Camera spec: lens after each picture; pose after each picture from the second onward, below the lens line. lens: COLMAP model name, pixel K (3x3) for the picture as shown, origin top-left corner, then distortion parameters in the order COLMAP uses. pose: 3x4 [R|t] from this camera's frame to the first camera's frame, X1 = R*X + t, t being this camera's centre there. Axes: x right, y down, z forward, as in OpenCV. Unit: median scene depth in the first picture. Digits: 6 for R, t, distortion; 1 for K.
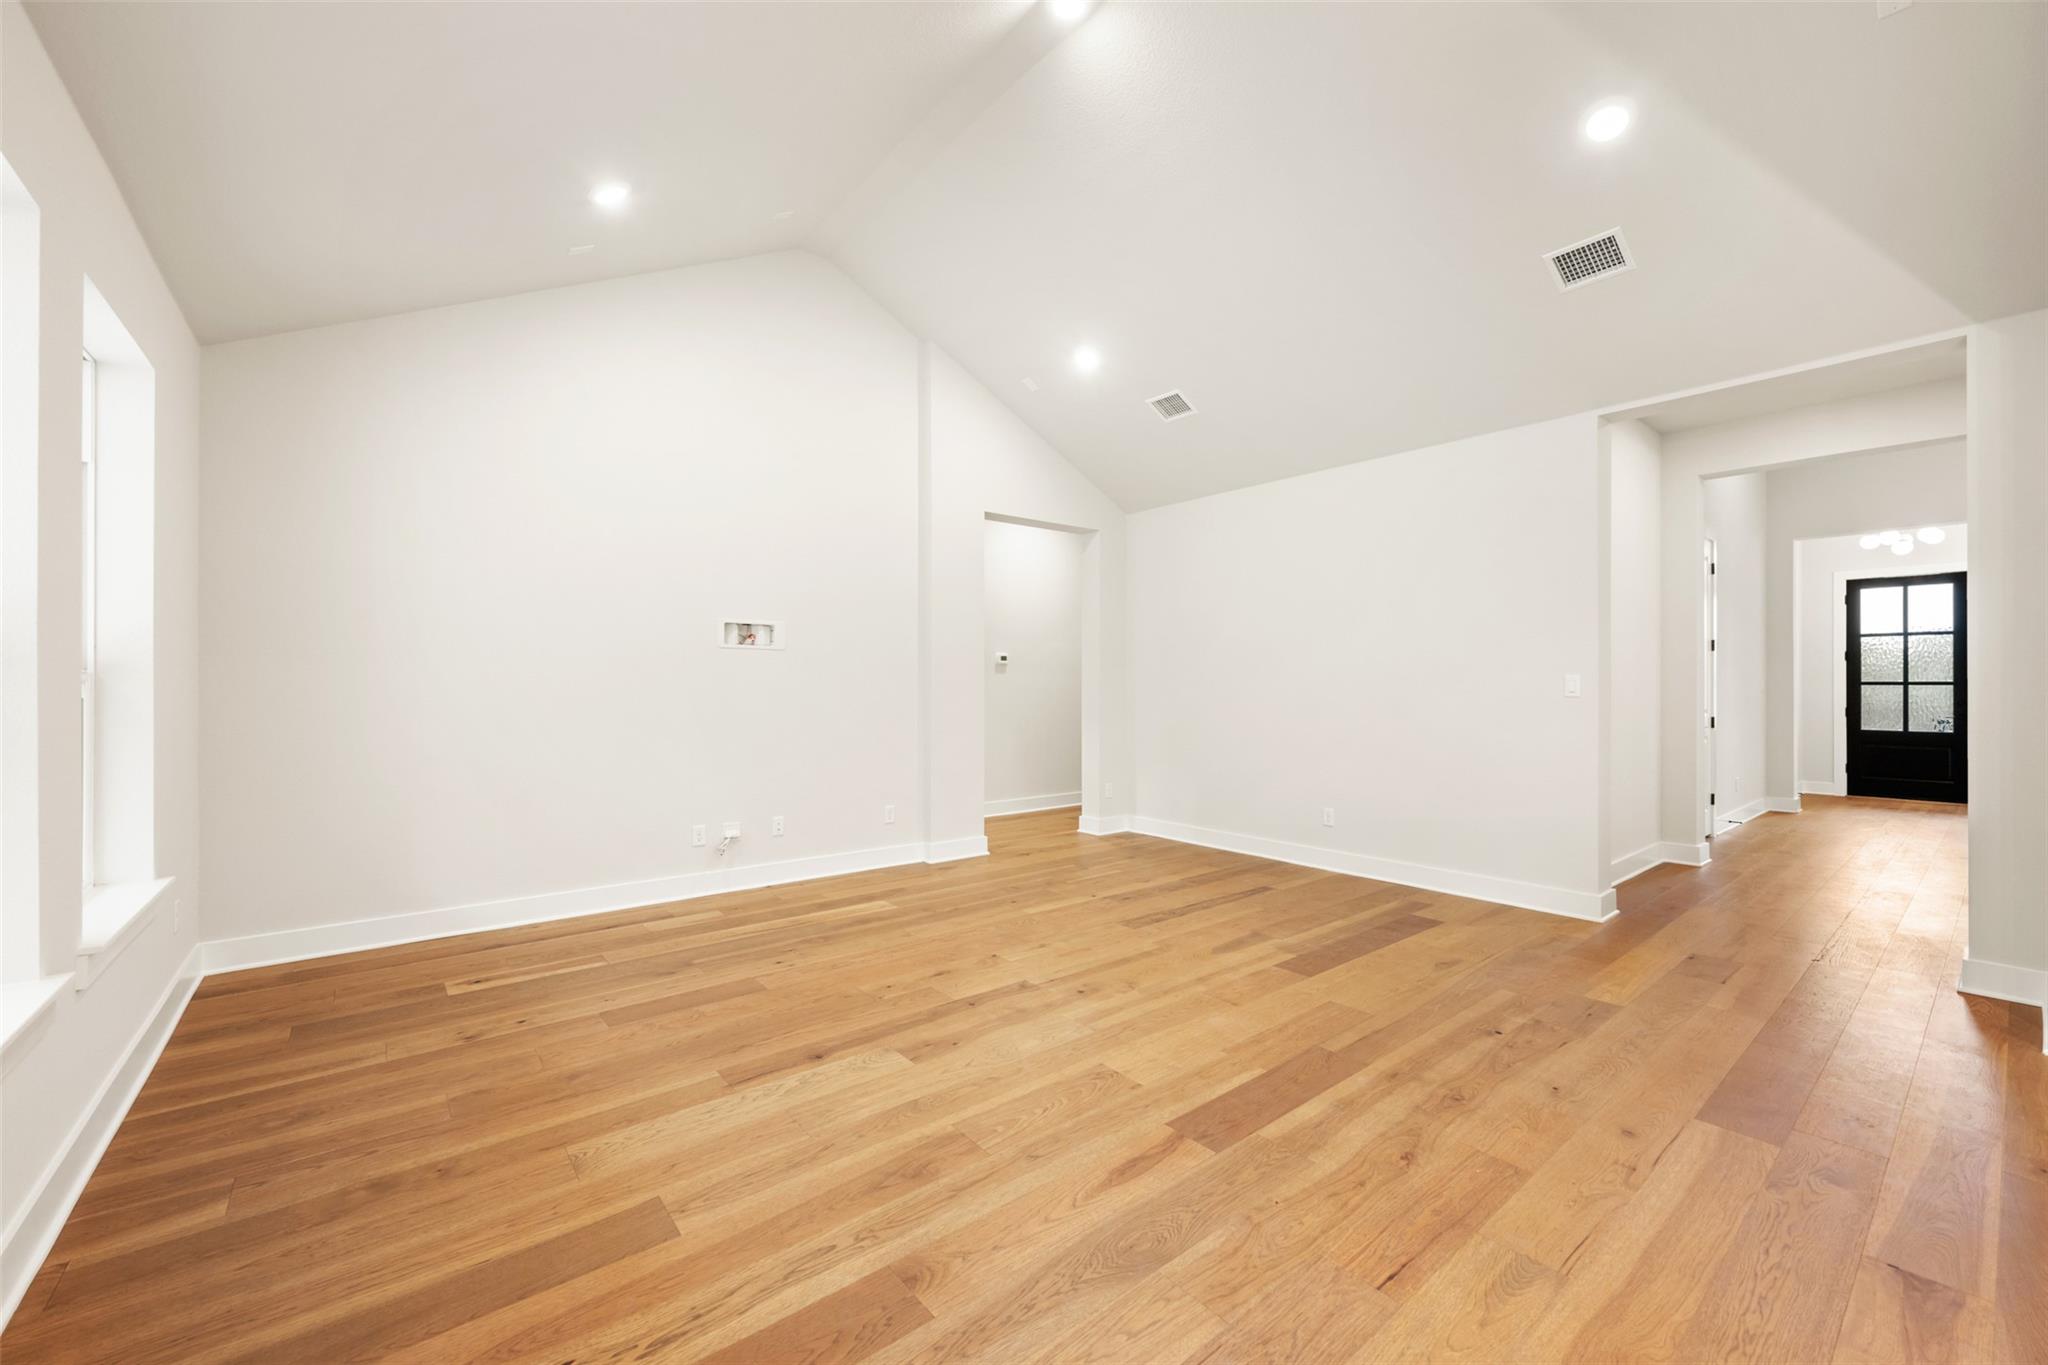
lens RADIAL K [[807.8, 0, 1024.0], [0, 807.8, 682.5], [0, 0, 1]] dist [-0.000395, 0.000078]
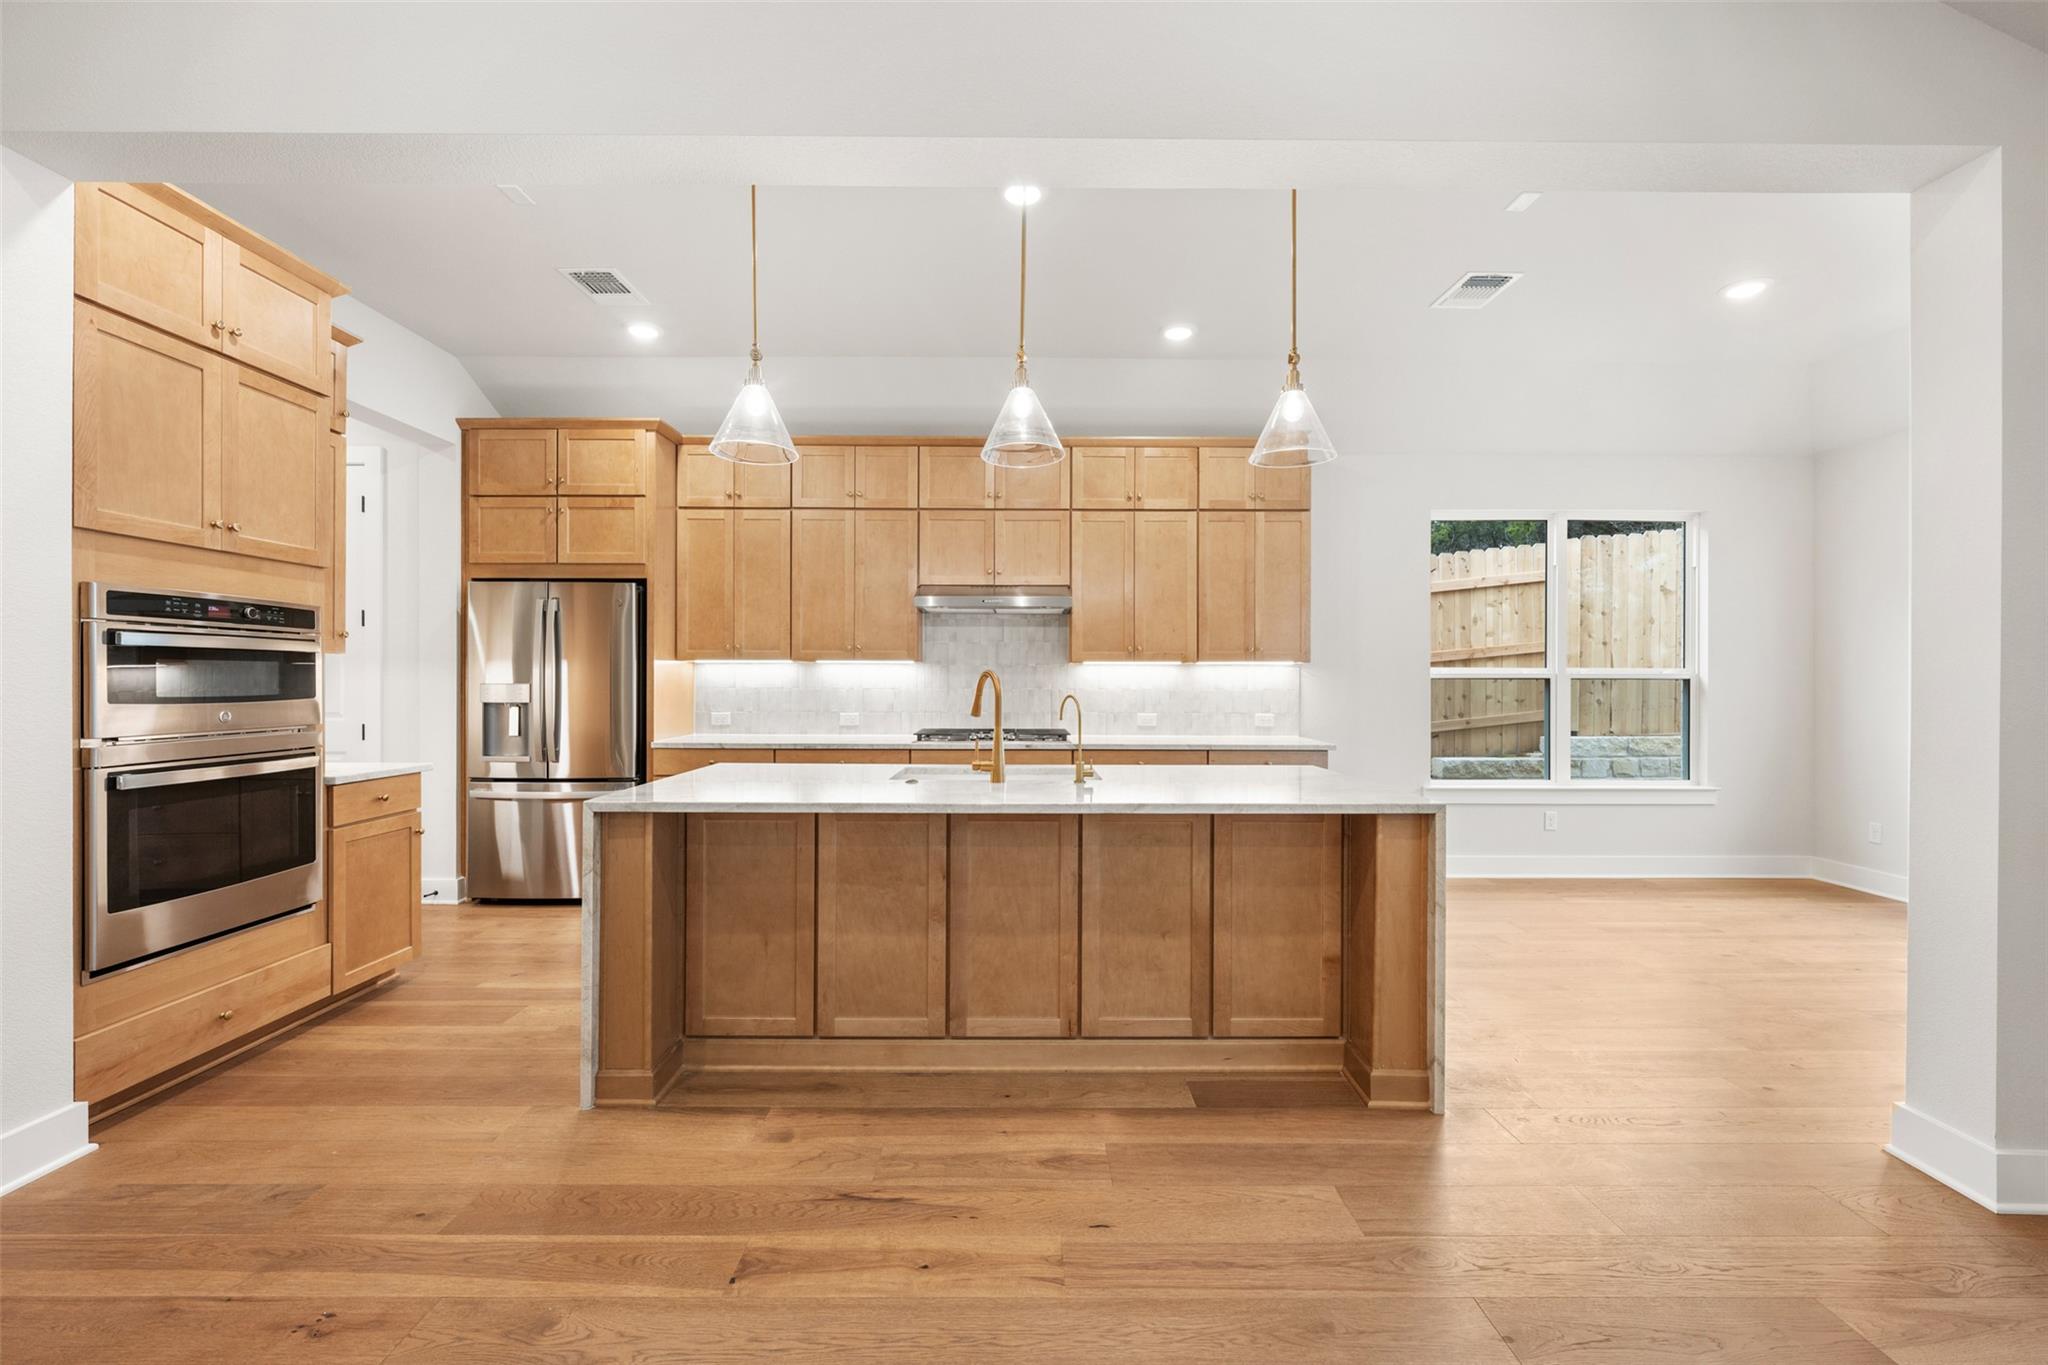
lens RADIAL K [[839.1, 0, 1024.0], [0, 839.1, 682.5], [0, 0, 1]] dist [-0.000815, -0.000239]
pose [[-0.780308, -0.006097, 0.625366, 0.086261], [-0.005788, 0.999980, 0.002528, 0.001097], [-0.625369, -0.001647, -0.780328, 0.750078]]
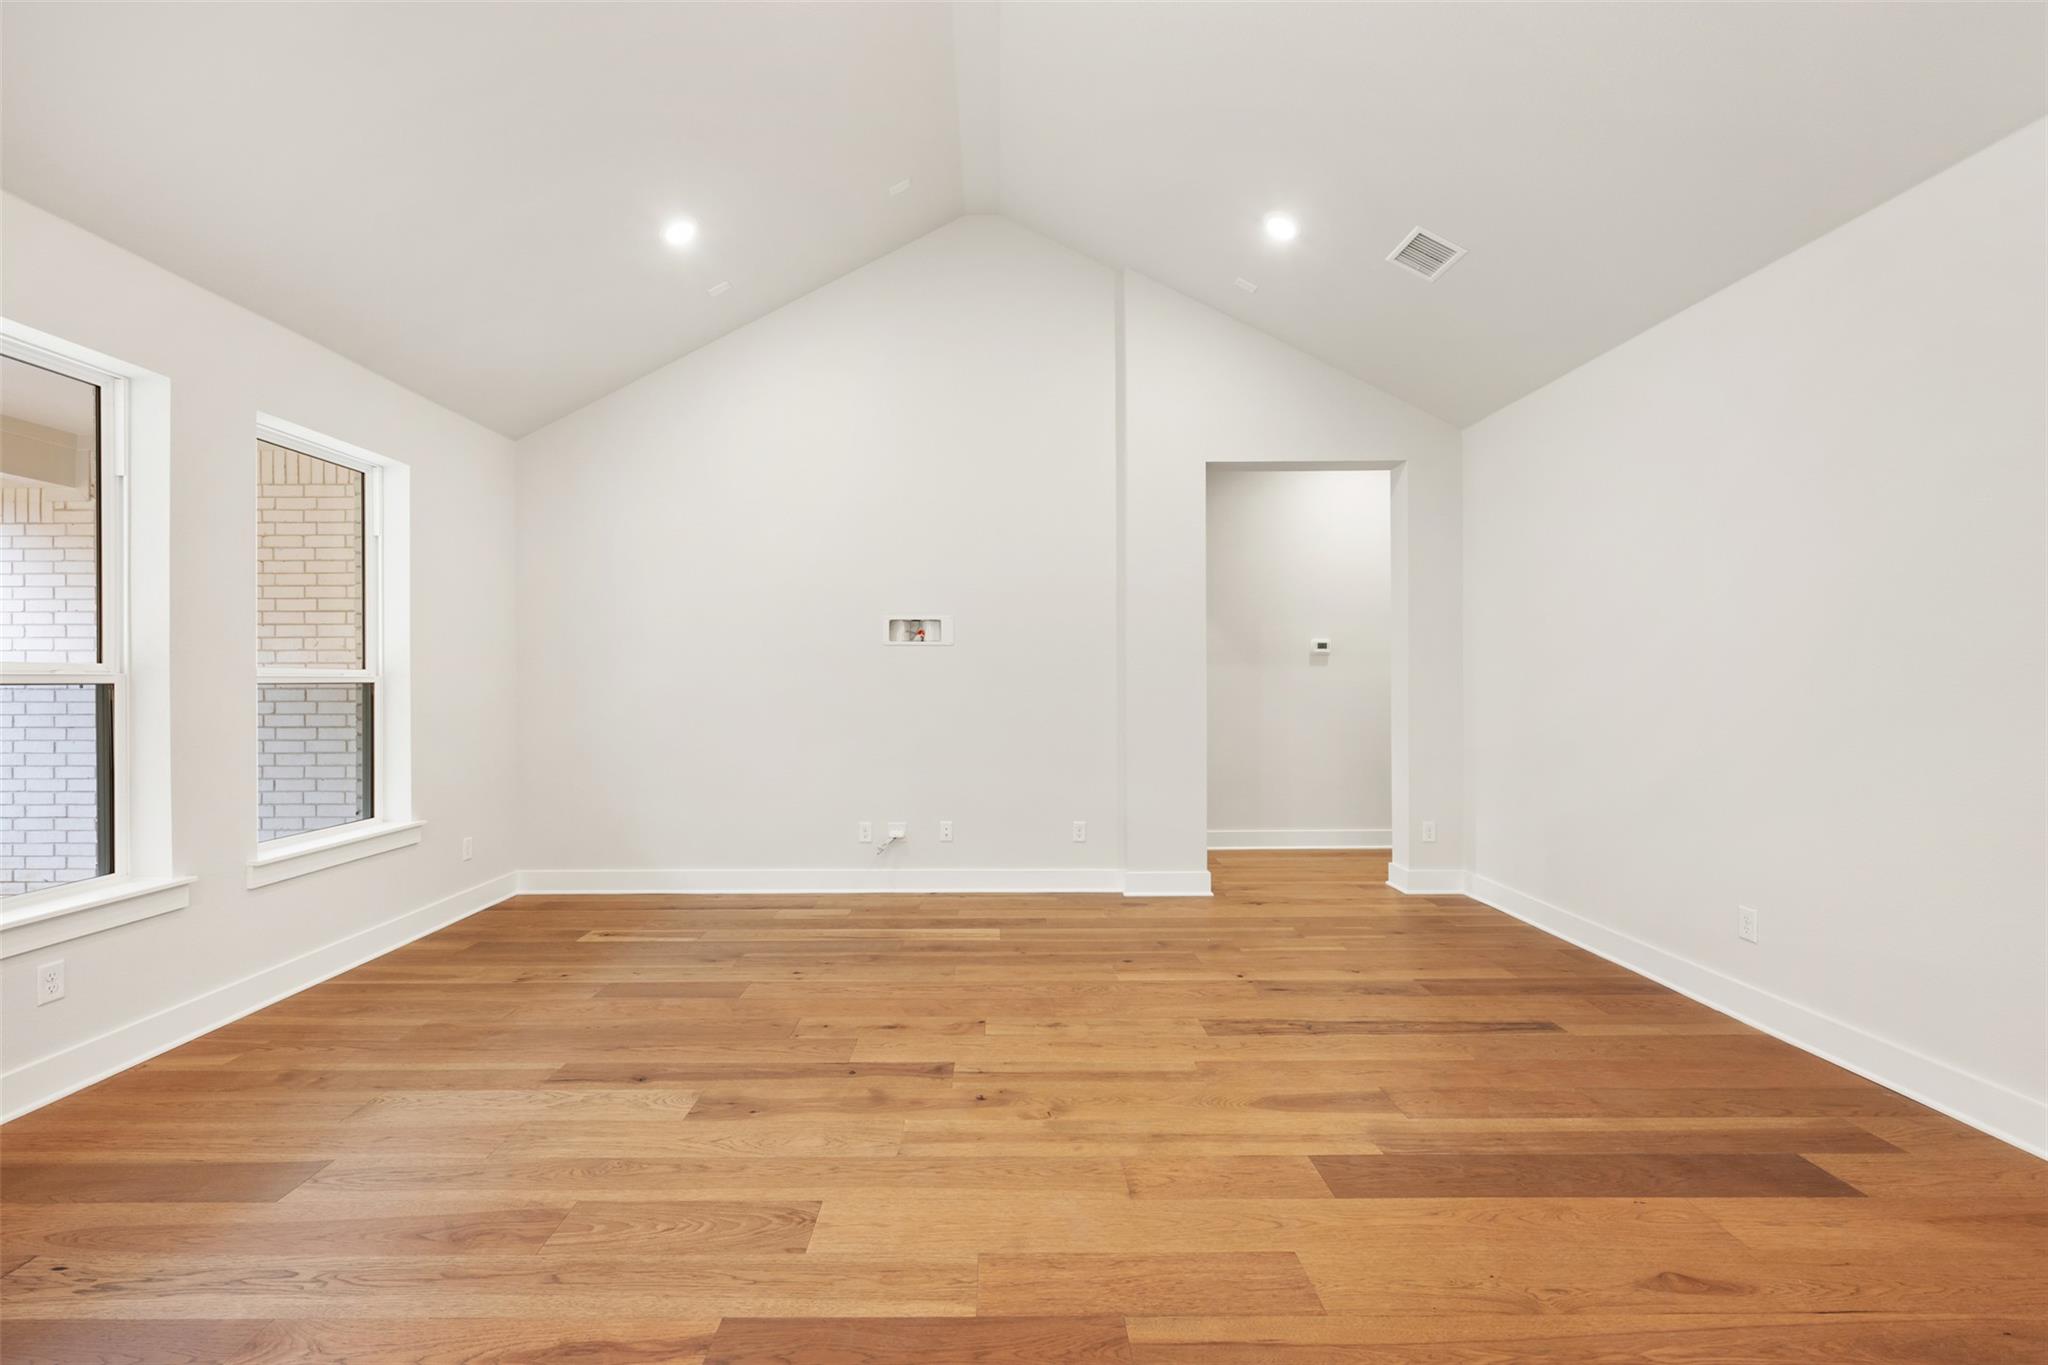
lens RADIAL K [[846.2, 0, 994.4], [0, 846.2, 681.9], [0, 0, 1]] dist [-0.000154, -0.000024]
pose [[0.776070, -0.003781, -0.630635, 0.519335], [0.007495, 0.999967, 0.003228, -0.001015], [0.630602, -0.007232, 0.776073, 0.372572]]
